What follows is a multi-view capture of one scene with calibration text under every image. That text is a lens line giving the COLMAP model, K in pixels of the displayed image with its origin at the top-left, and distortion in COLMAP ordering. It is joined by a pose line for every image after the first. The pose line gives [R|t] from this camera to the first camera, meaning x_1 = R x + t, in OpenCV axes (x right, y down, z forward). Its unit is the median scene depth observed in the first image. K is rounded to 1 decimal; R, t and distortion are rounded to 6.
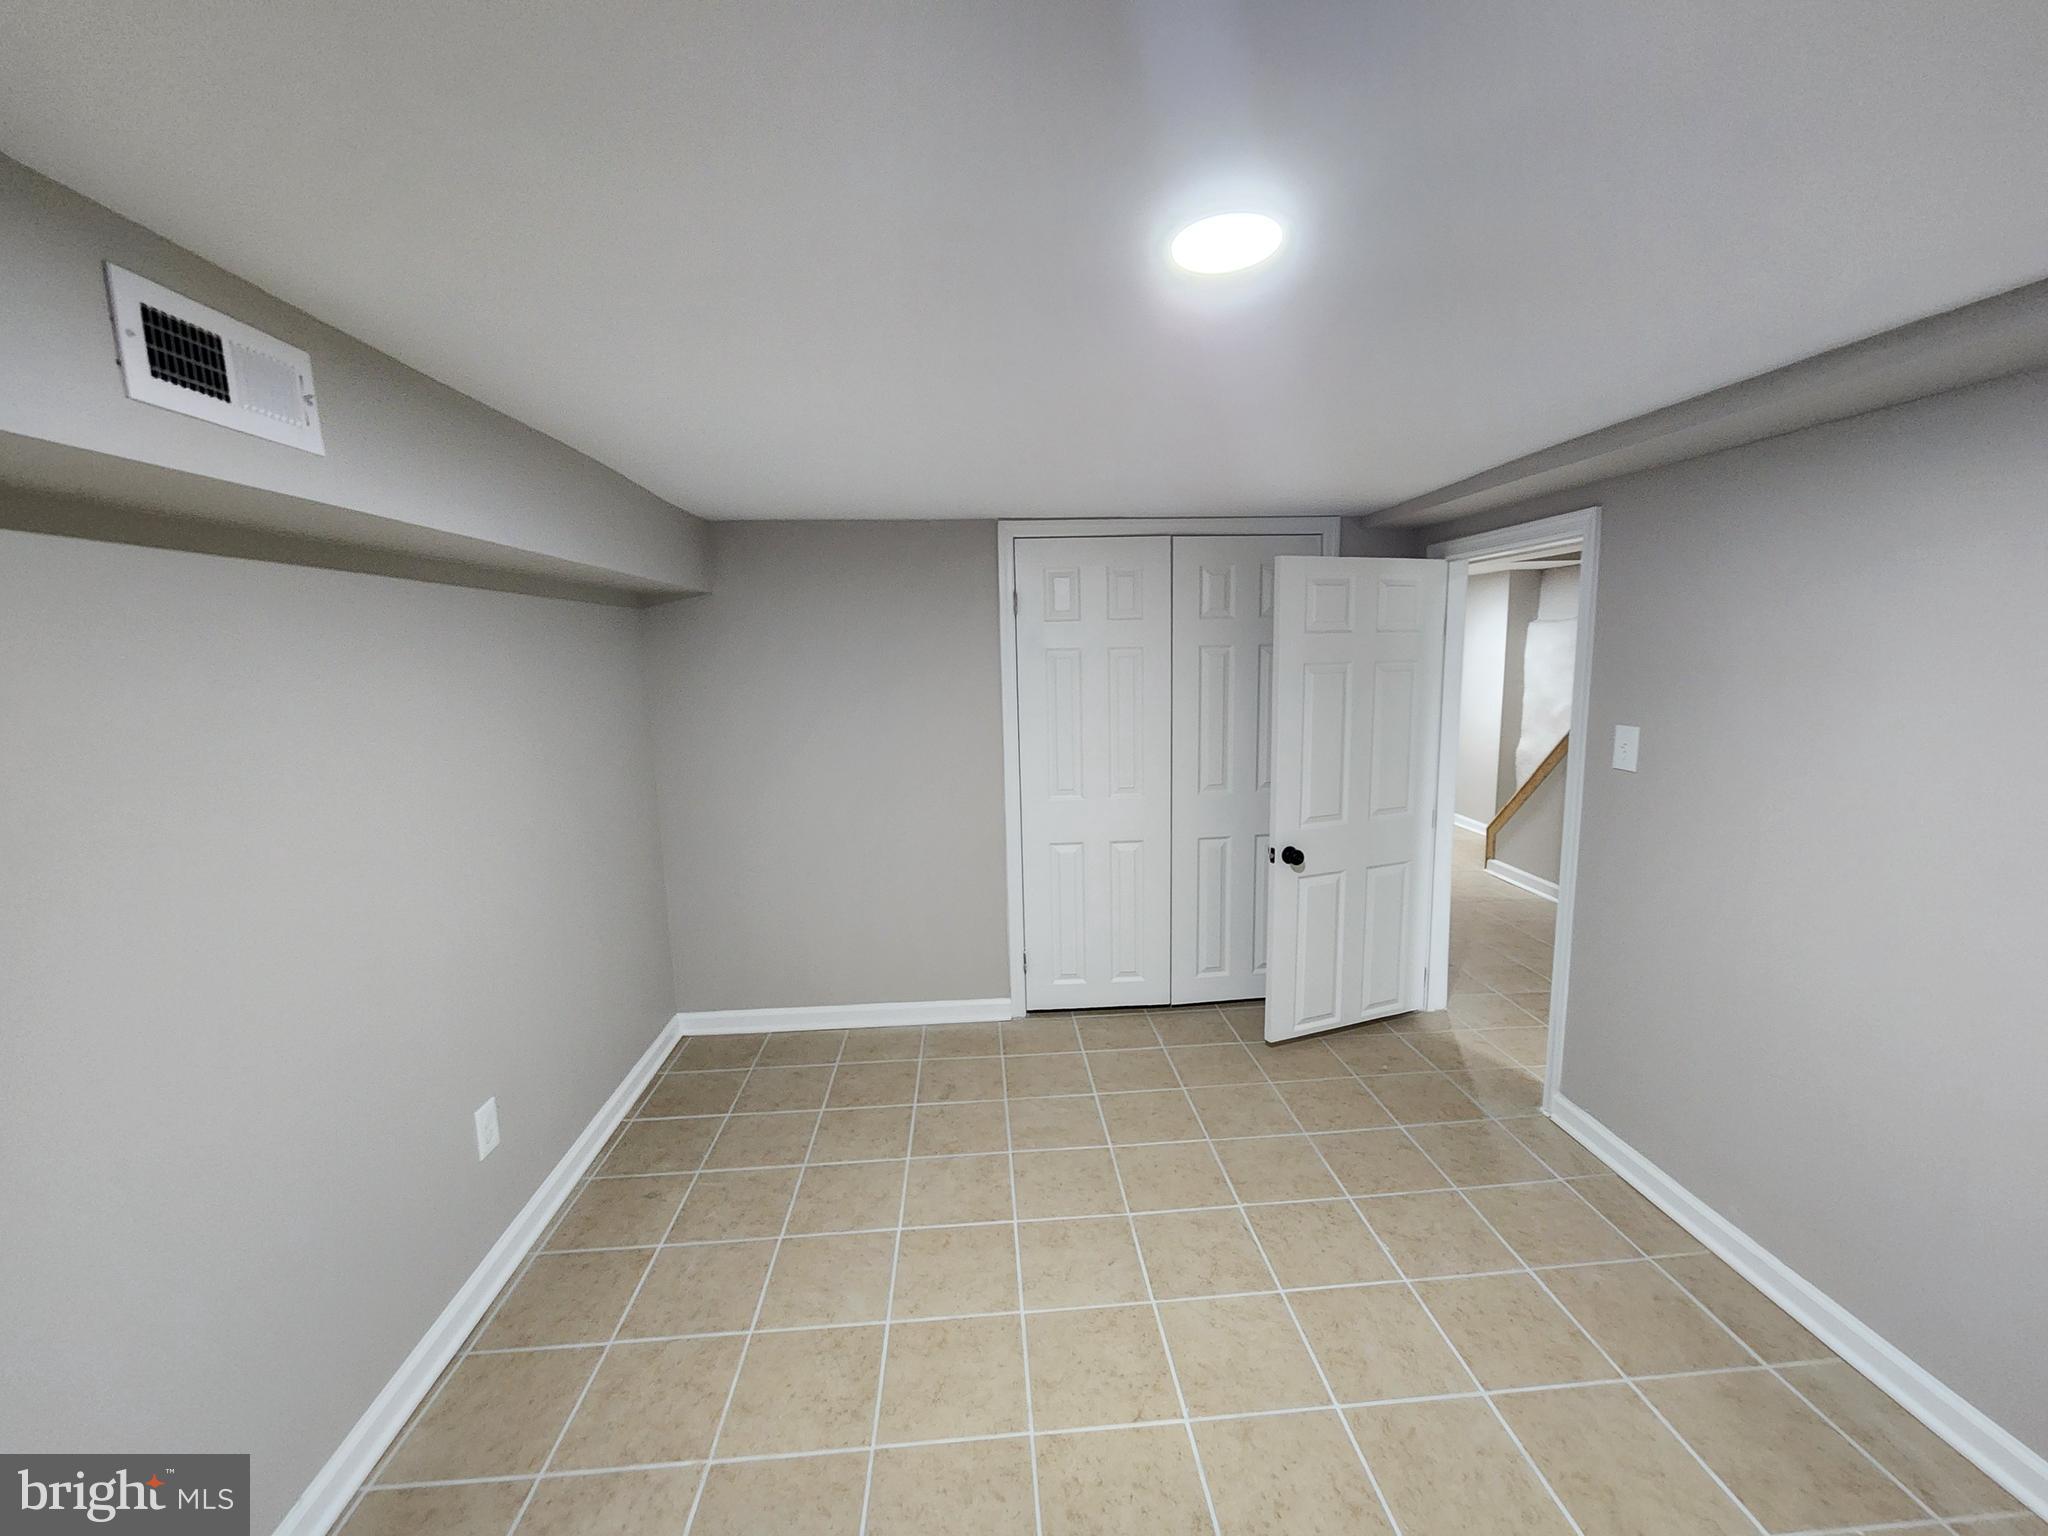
lens RADIAL K [[844.1, 0, 1024.9], [0, 844.1, 785.1], [0, 0, 1]] dist [0.000289, 0.000725]
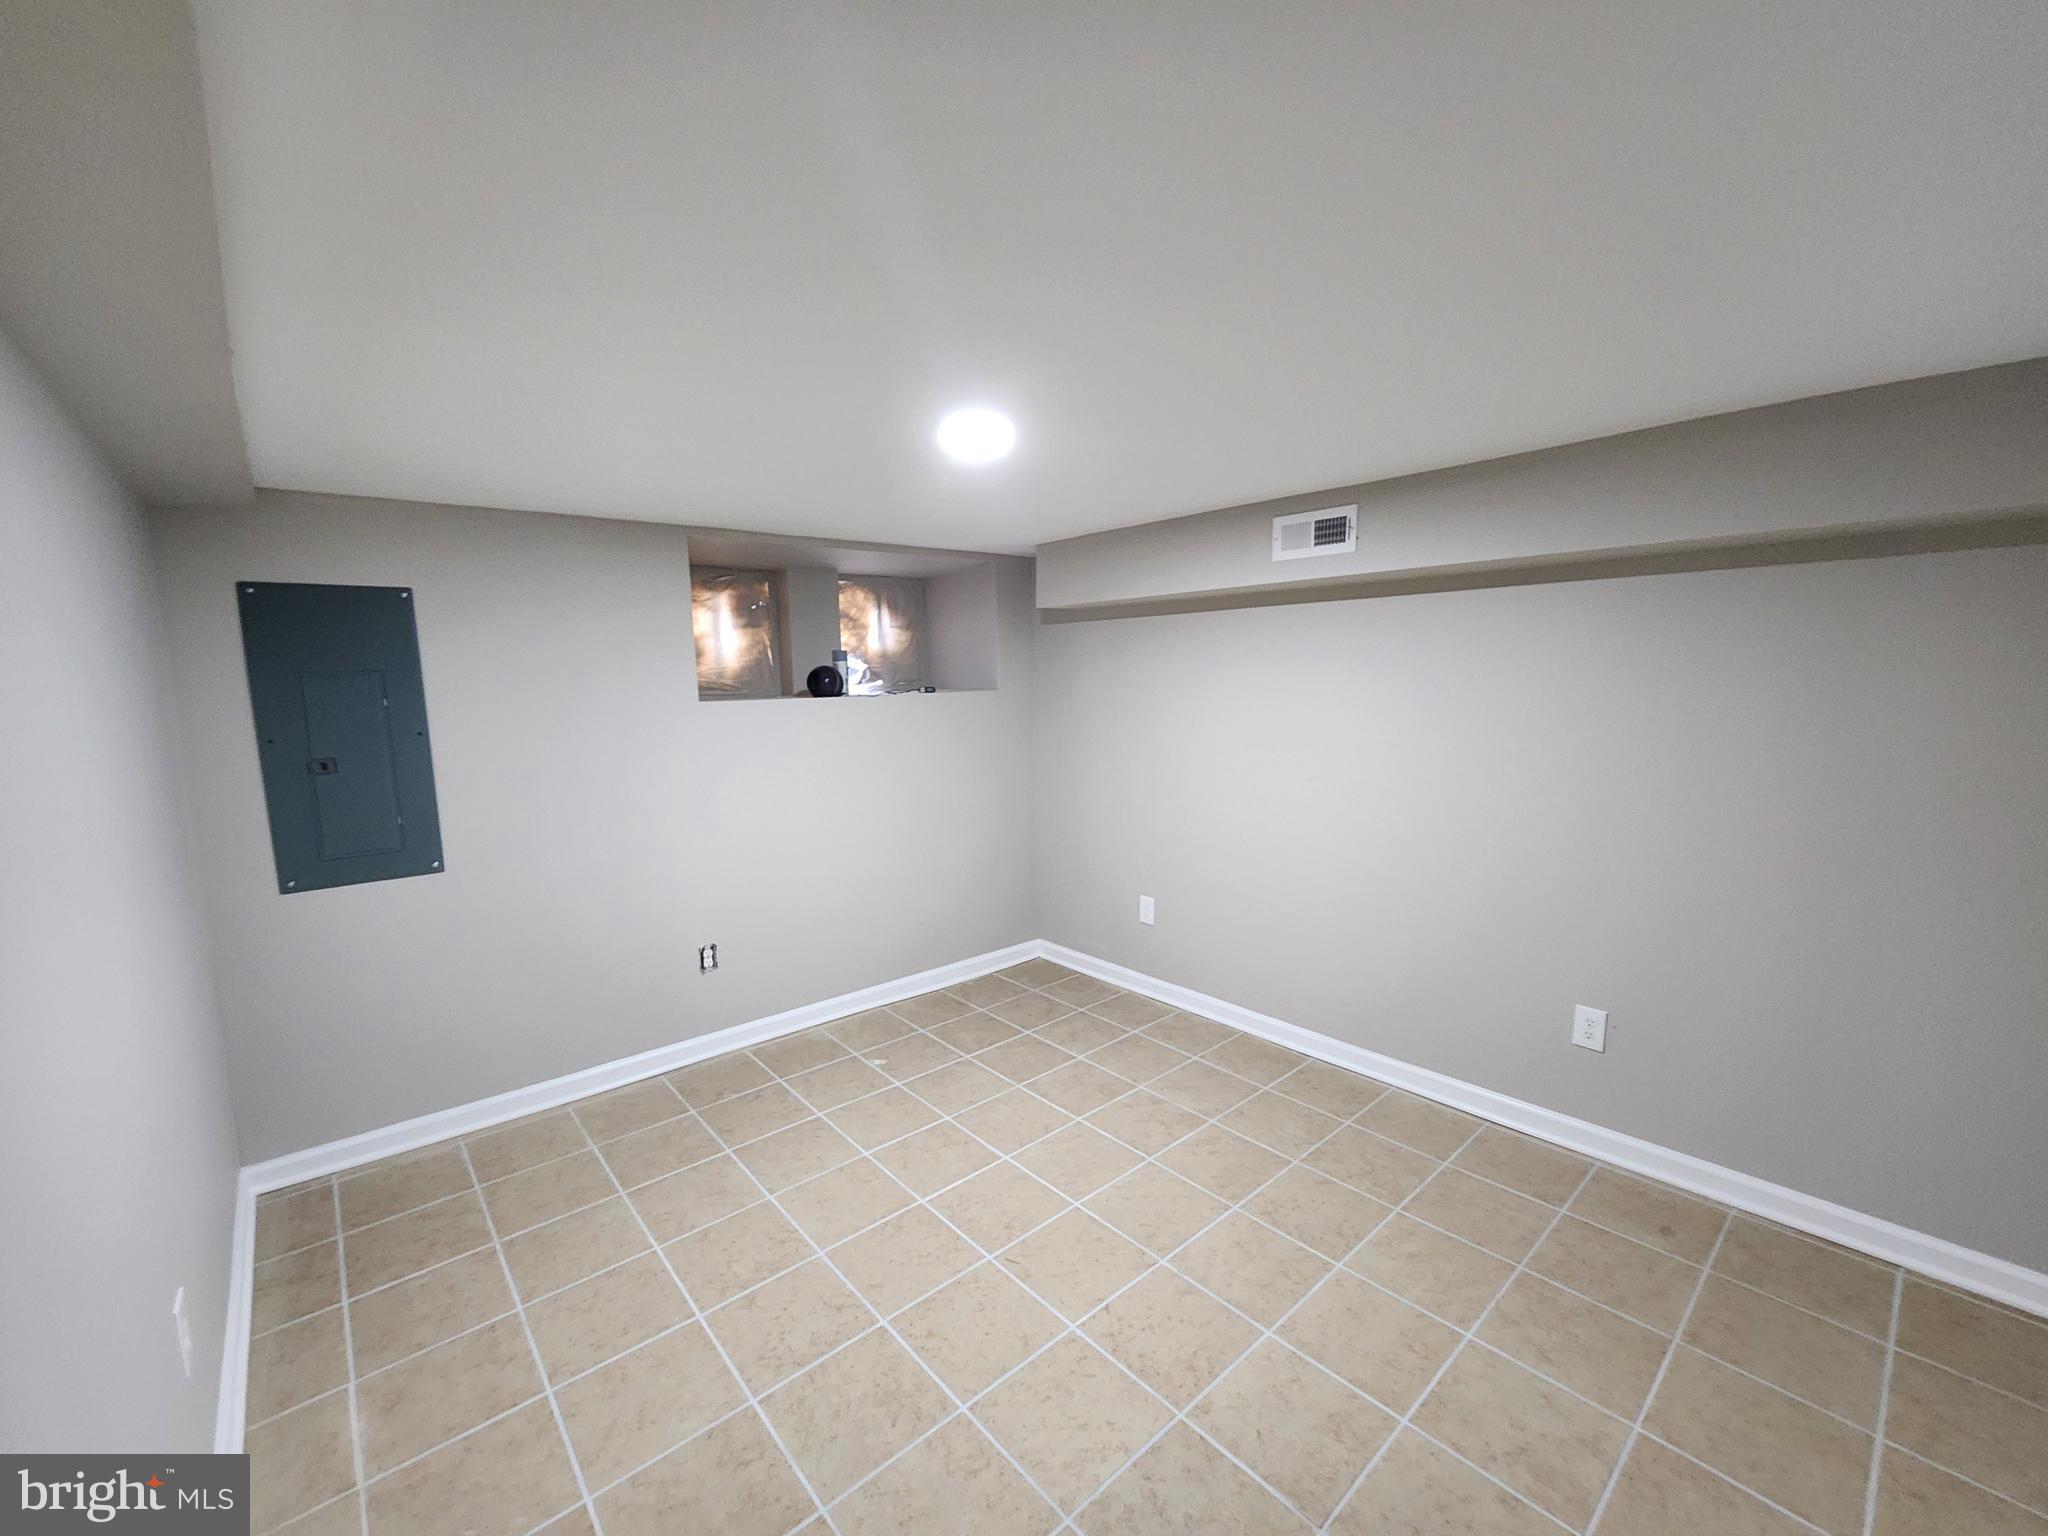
lens RADIAL K [[825.2, 0, 1039.1], [0, 825.2, 765.7], [0, 0, 1]] dist [-0.002915, 0.002483]
pose [[-0.792334, 0.103041, -0.601323, 0.705748], [-0.061665, 0.967060, 0.246966, -0.215091], [0.606963, 0.232760, -0.759881, 1.415566]]
